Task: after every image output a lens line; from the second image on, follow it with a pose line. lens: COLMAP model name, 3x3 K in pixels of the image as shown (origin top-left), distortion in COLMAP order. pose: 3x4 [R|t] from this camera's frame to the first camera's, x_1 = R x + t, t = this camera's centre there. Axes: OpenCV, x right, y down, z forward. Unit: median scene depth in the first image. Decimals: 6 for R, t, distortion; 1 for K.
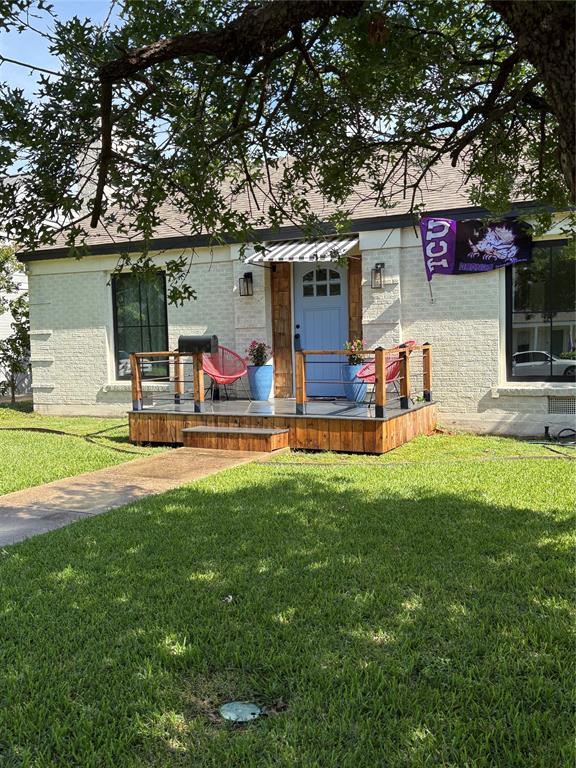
lens RADIAL K [[754.5, 0, 288.4], [0, 754.5, 384.1], [0, 0, 1]] dist [0.130371, 0.000000]
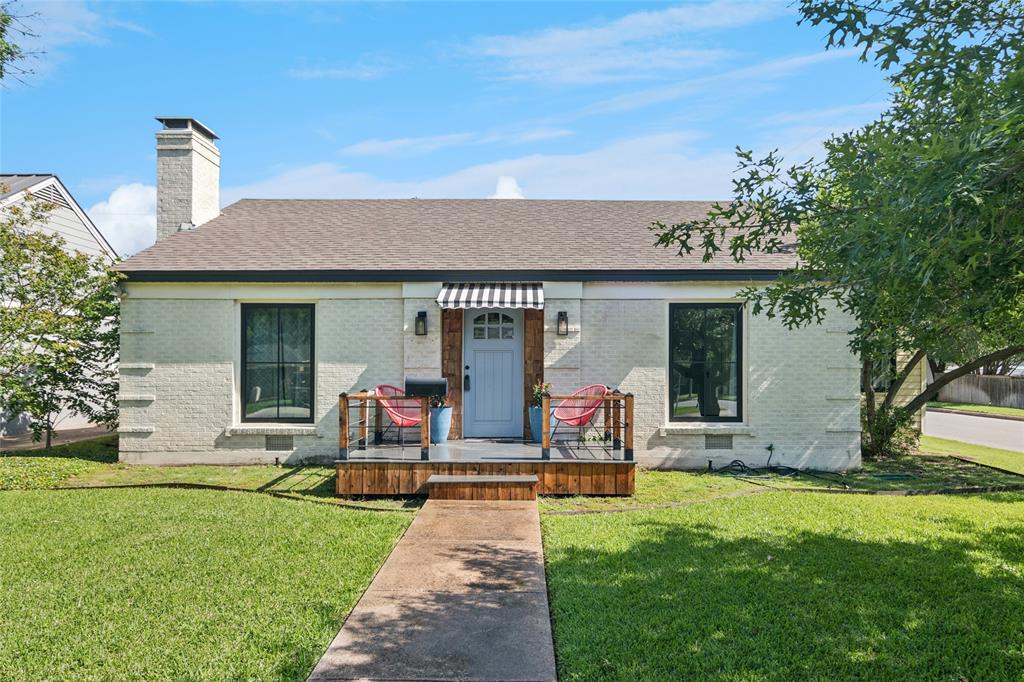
lens RADIAL K [[680.2, 0, 512.6], [0, 680.2, 343.8], [0, 0, 1]] dist [-0.010983, -0.001254]
pose [[0.889237, 0.039478, 0.455740, -0.382012], [0.006153, 0.995147, -0.098210, -0.020576], [-0.457405, 0.090137, 0.884679, 0.186186]]
